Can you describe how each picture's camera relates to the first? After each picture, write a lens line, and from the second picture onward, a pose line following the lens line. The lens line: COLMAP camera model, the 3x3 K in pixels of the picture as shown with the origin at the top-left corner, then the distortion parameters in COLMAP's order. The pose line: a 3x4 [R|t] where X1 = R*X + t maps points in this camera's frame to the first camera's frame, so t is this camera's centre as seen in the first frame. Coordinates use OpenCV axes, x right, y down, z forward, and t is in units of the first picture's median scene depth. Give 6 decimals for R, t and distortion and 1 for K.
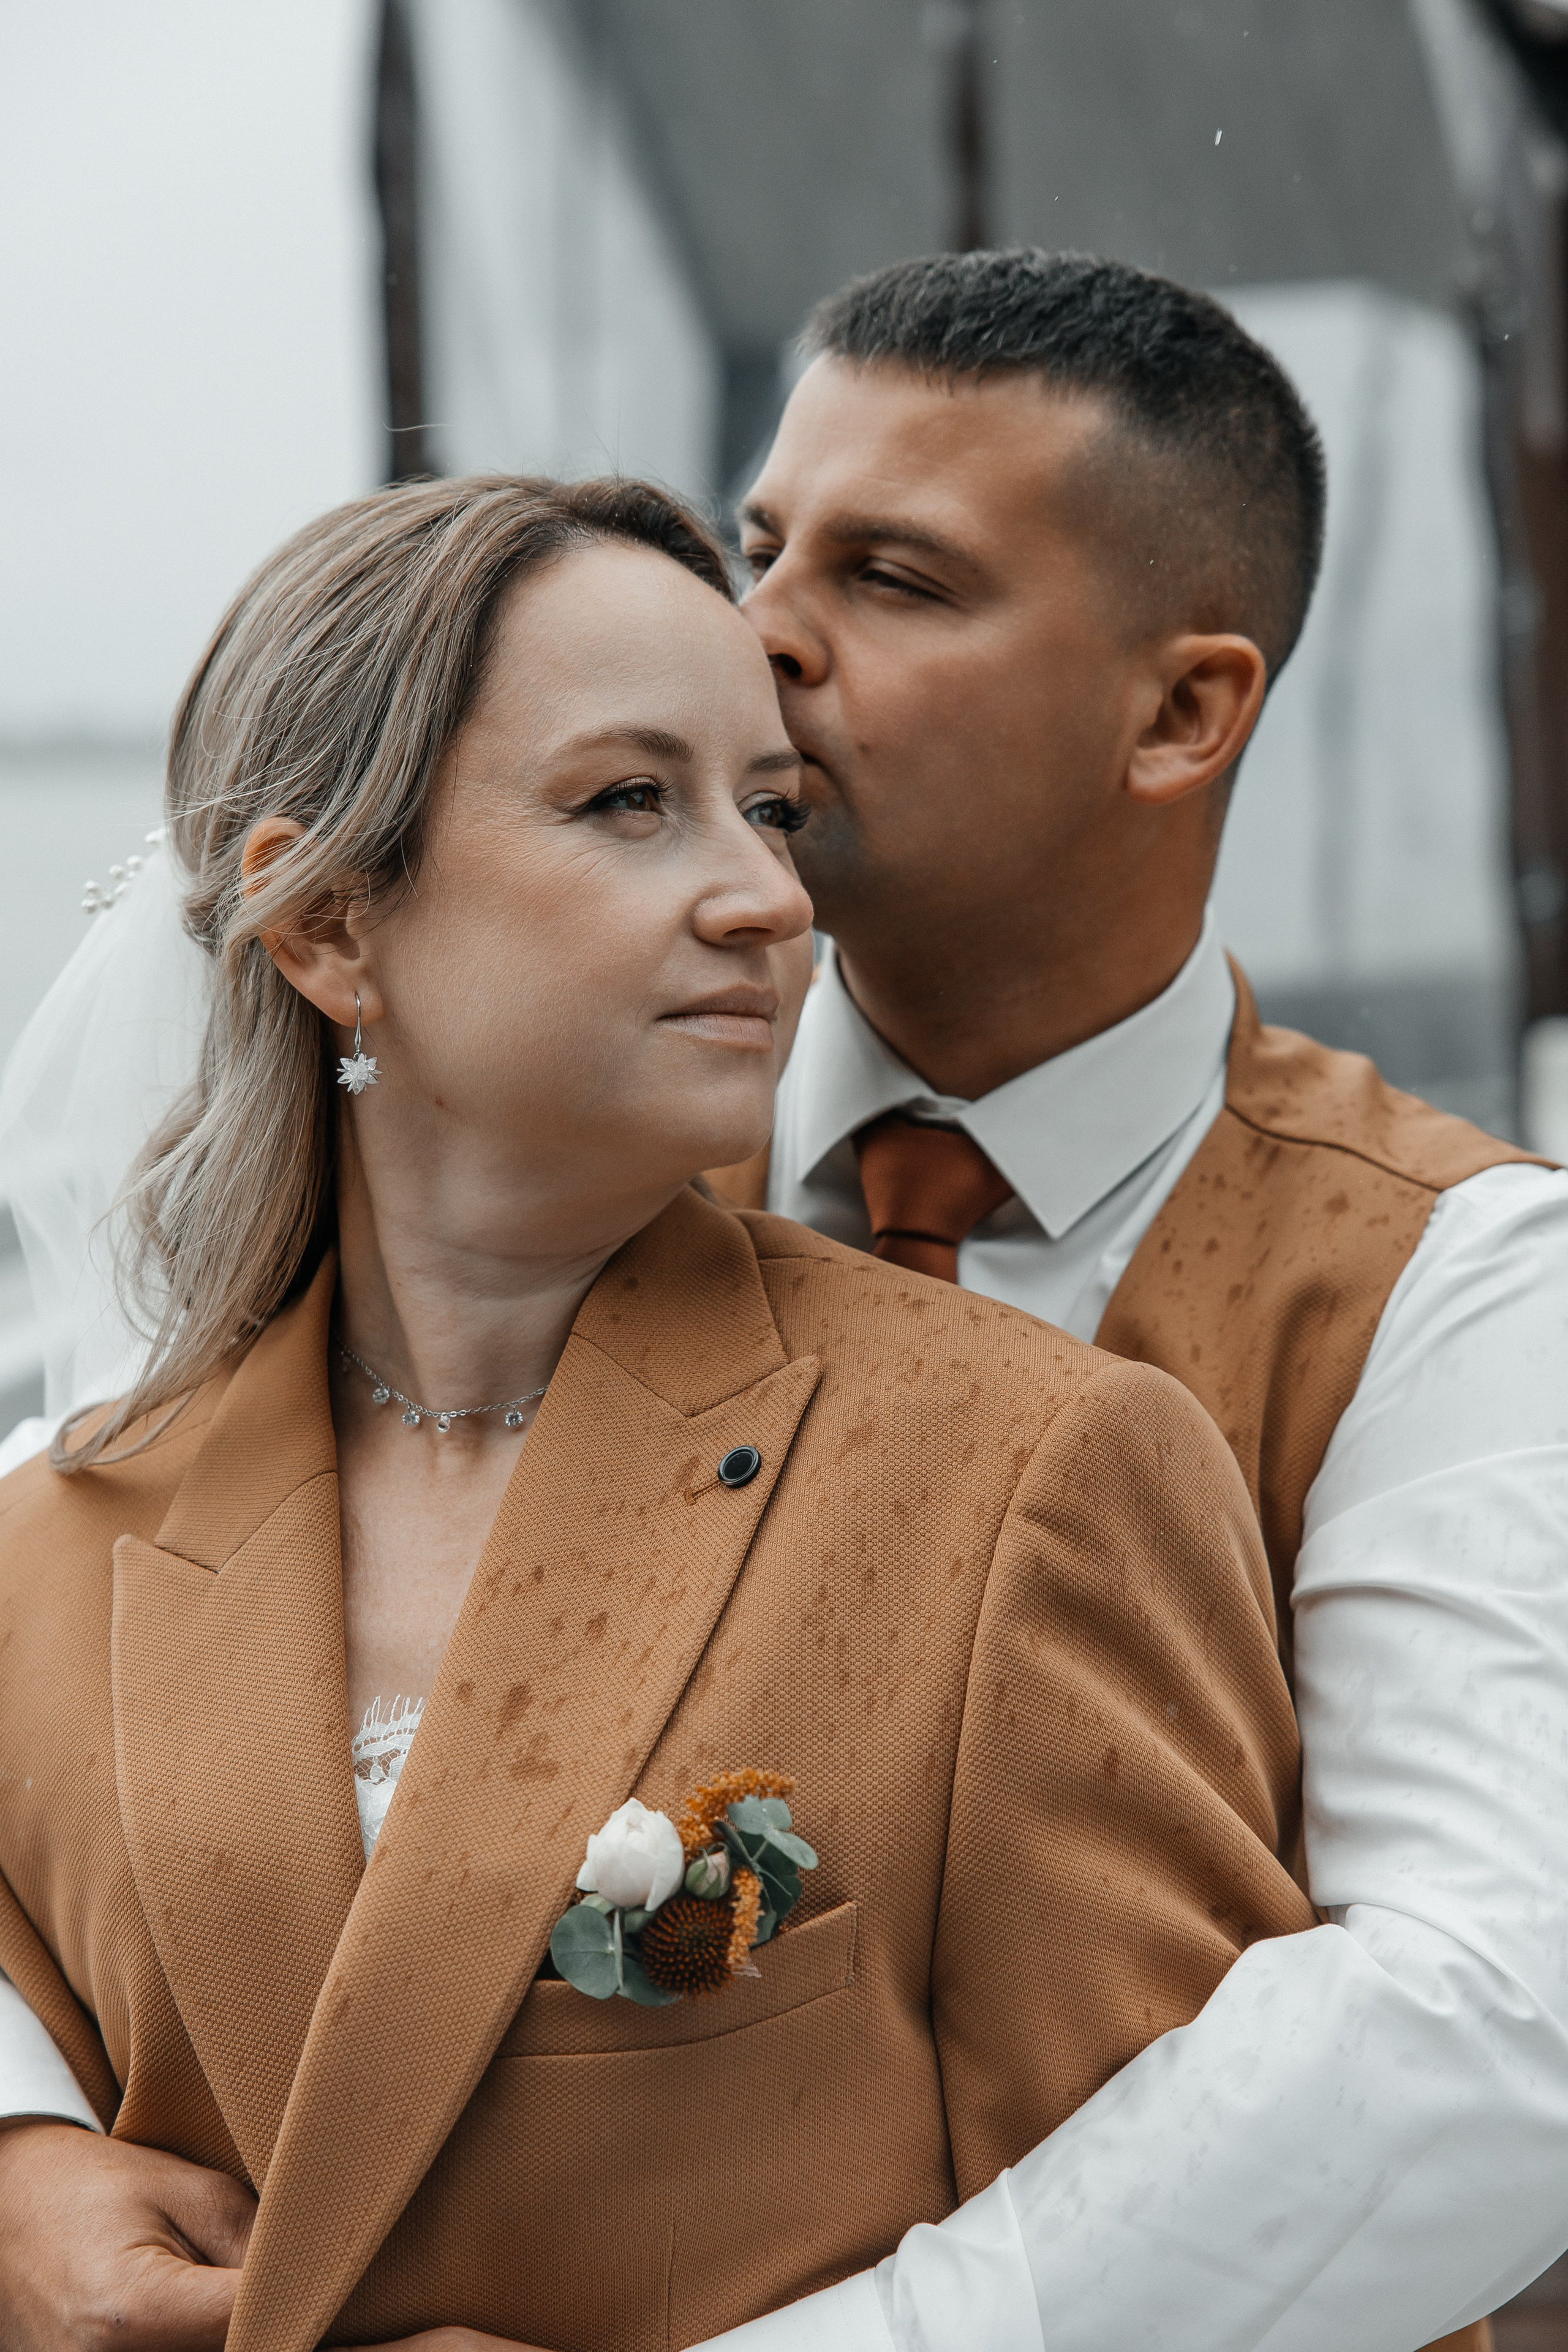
lens RADIAL K [[5026.0, 0, 783.5], [0, 5026.0, 1121.9], [0, 0, 1]] dist [0.567823, -5.368414]
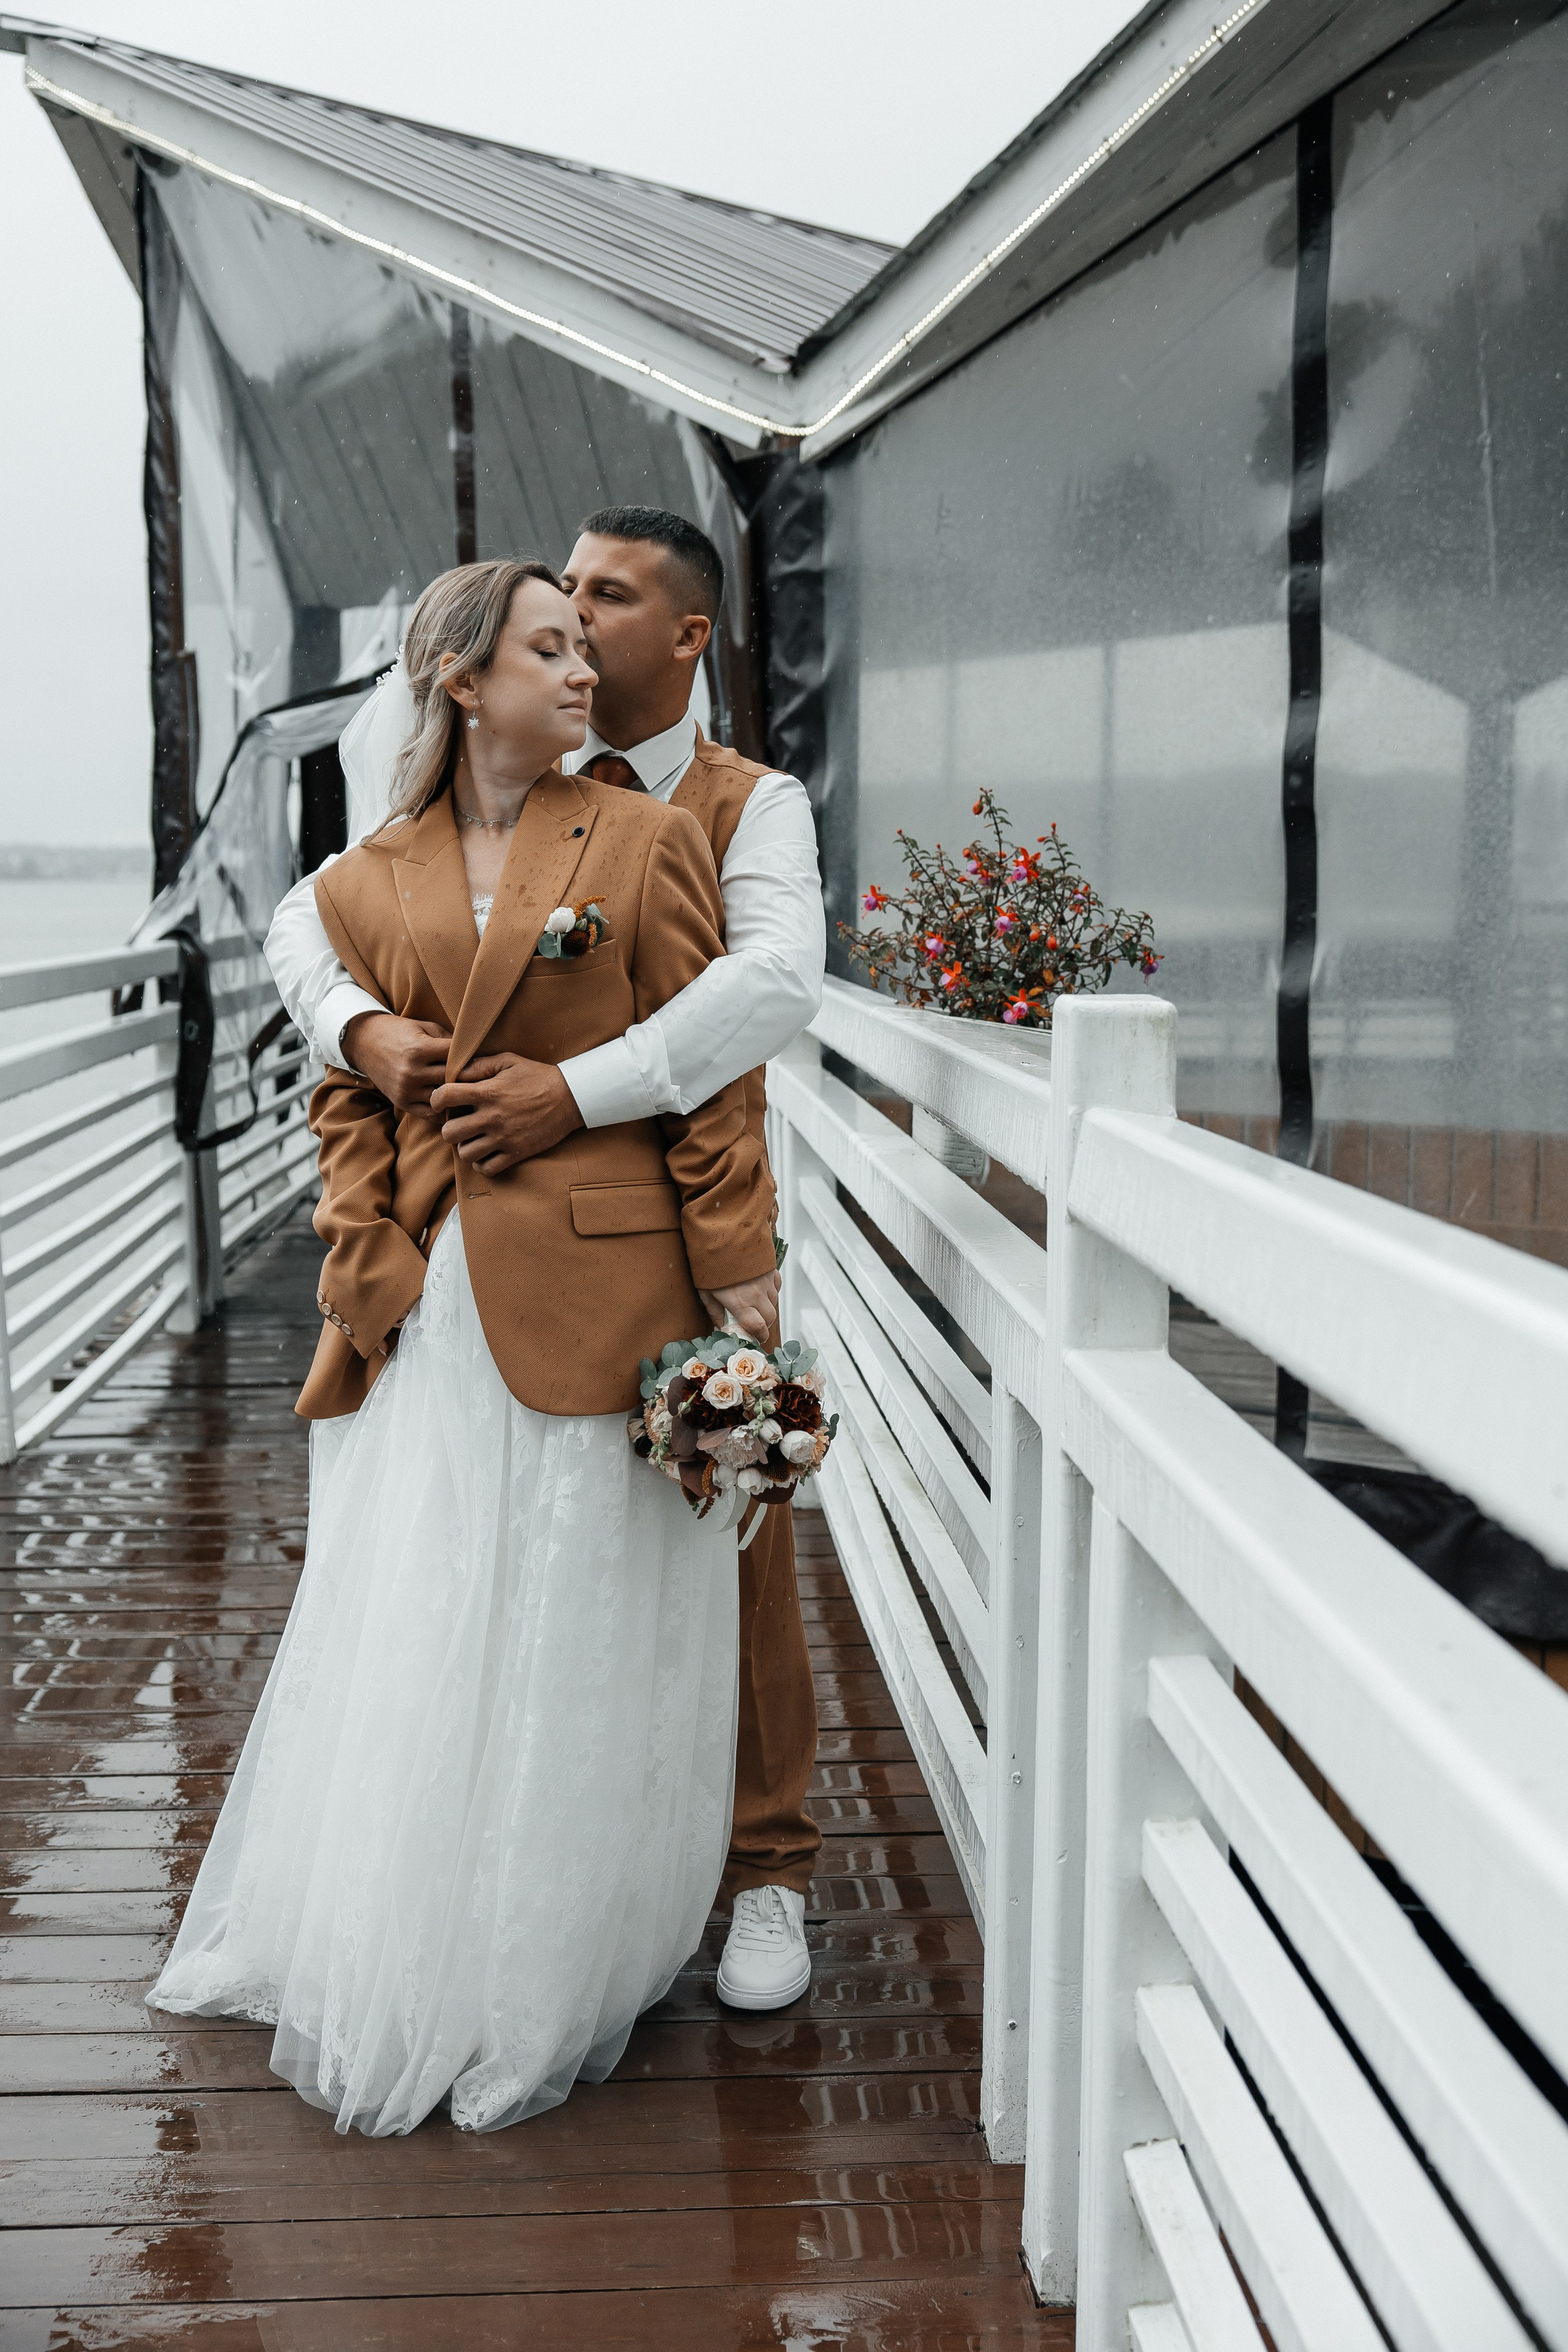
lens RADIAL K [[2821.1, 0, 784.0], [0, 2821.1, 1176.0], [0, 0, 1]] dist [-0.013131, -0.010306]
pose [[0.982666, -0.007088, 0.185250, -0.239795], [0.000095, 0.999288, 0.037731, 0.237652], [-0.185385, -0.037060, 0.981967, -1.034762]]
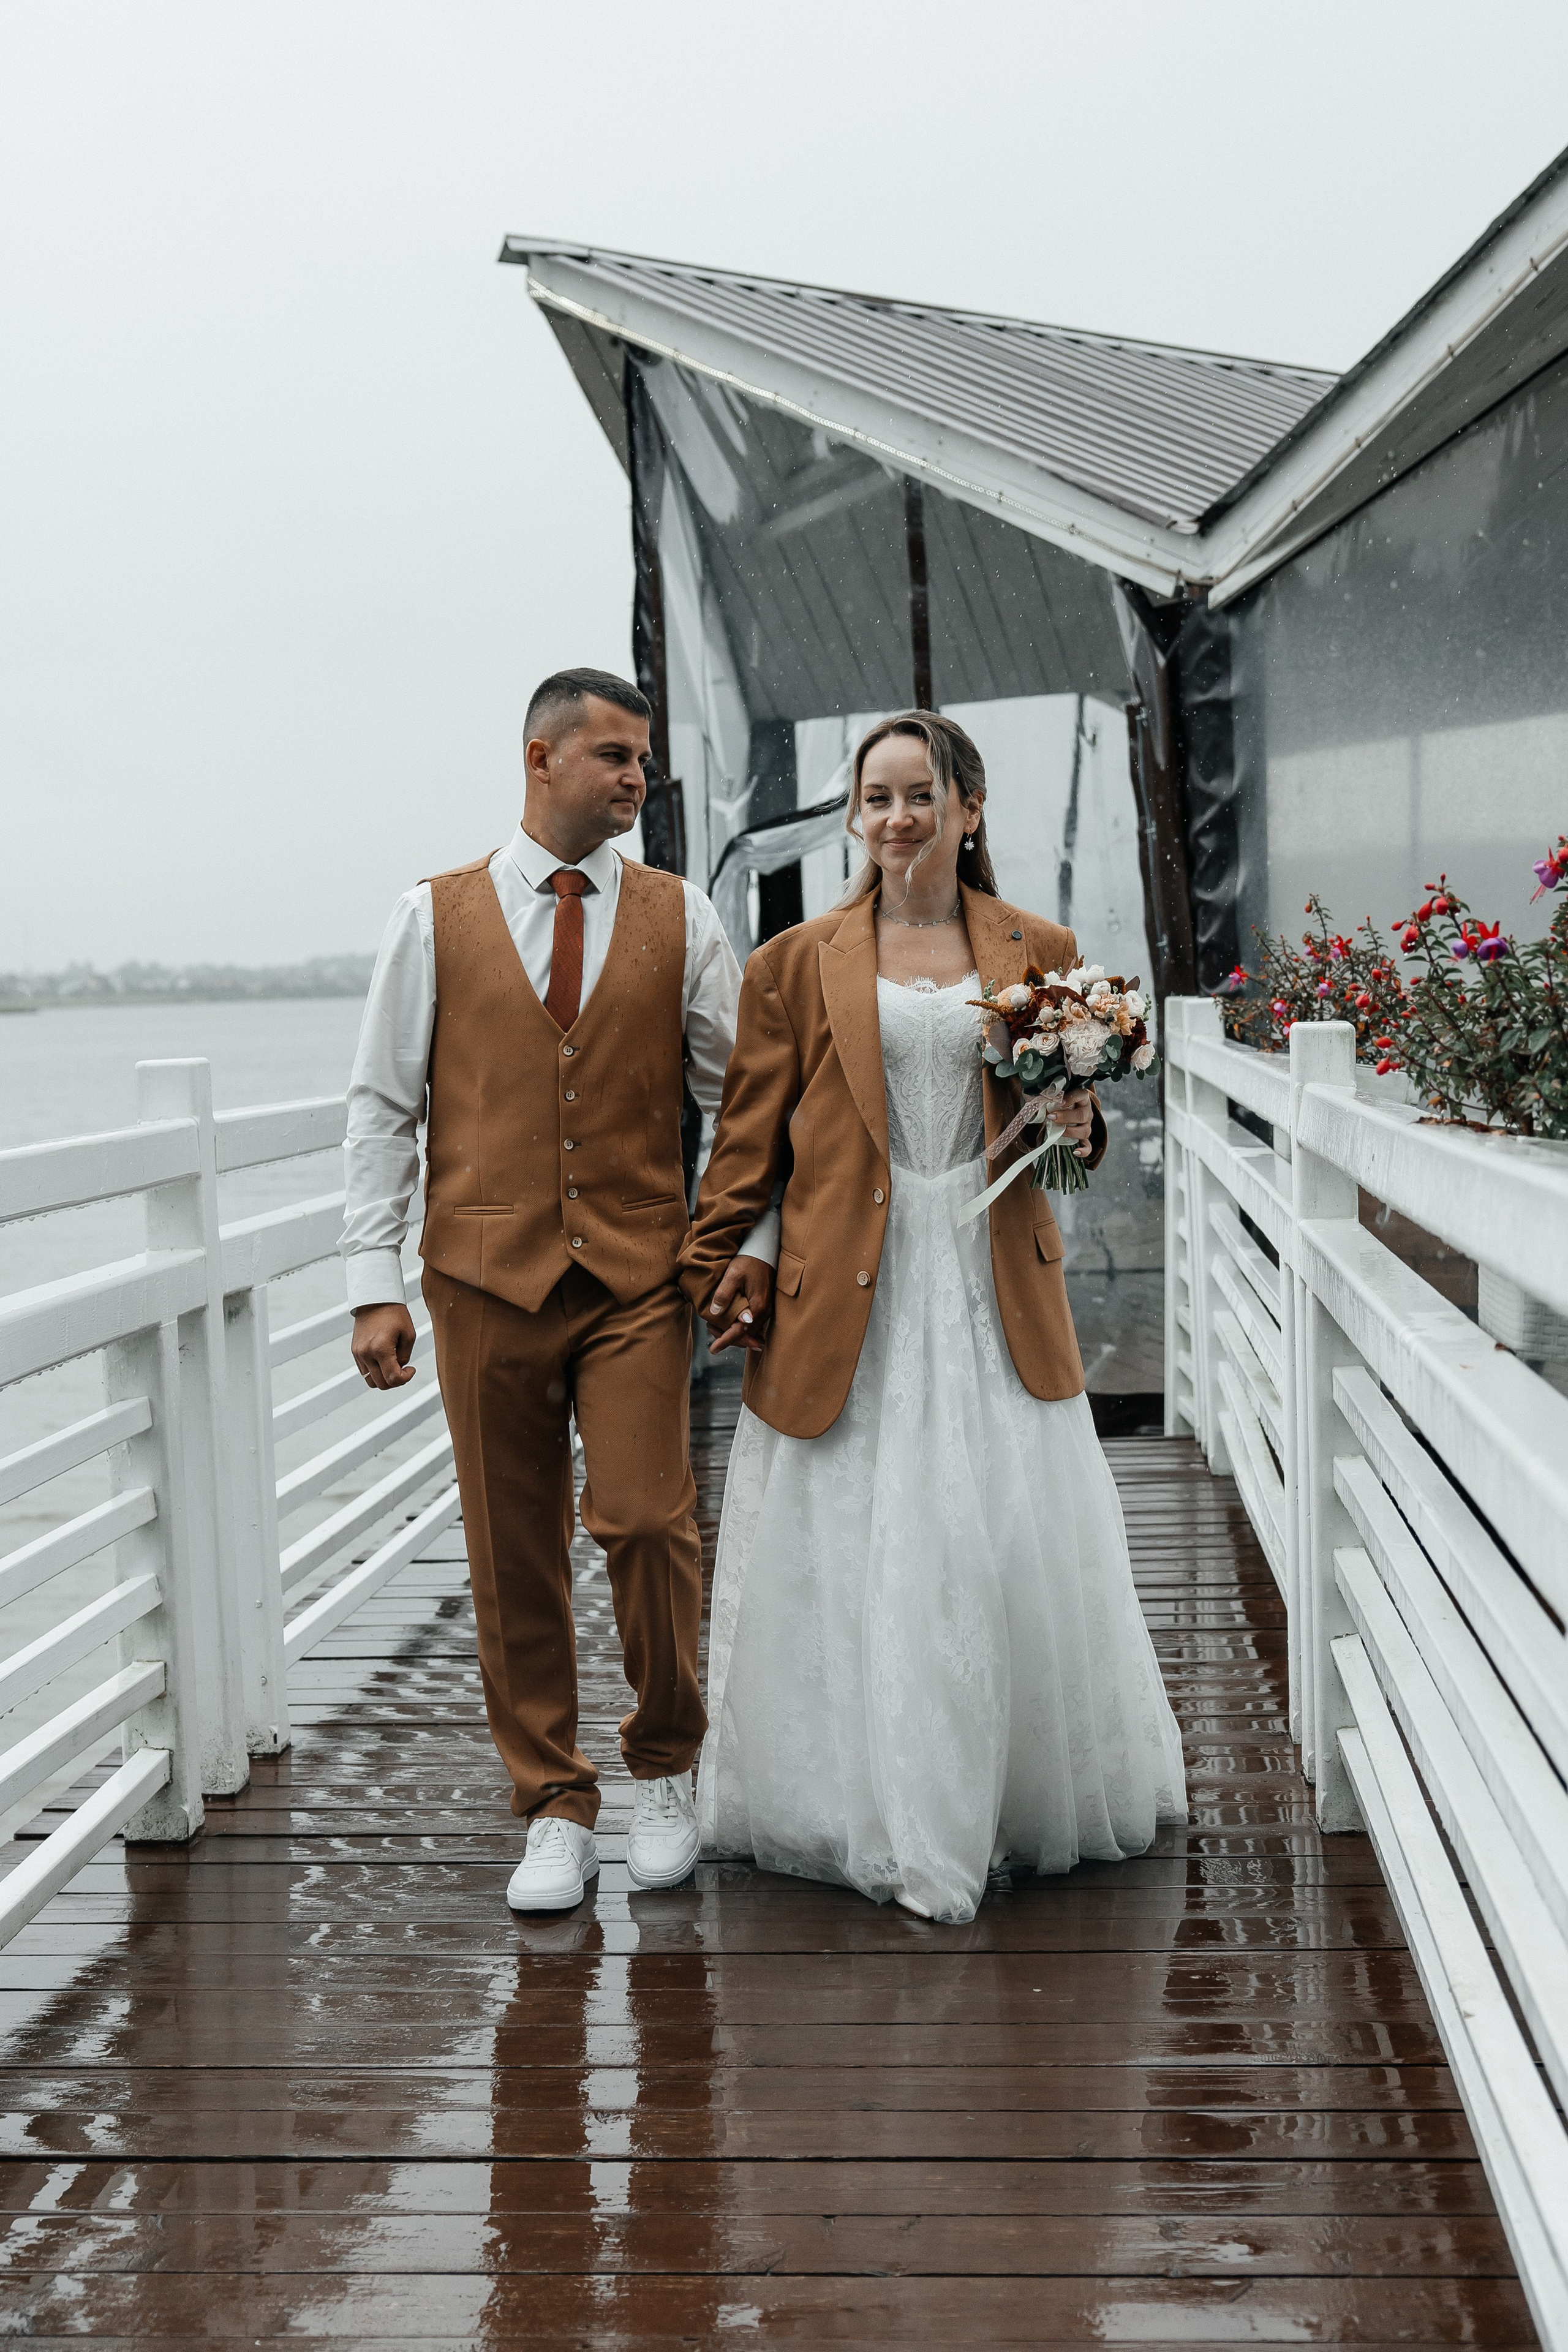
lens RADIAL K [[3145.0, 0, 784.0], [0, 3145.0, 1176.0], [0, 0, 1]] dist [-0.049908, -0.010100]
pose [[0.999172, -0.021963, 0.034256, -0.361314], [0.022133, 0.999744, -0.004603, 0.318350], [-0.034146, 0.005358, 0.999402, -2.148493]]
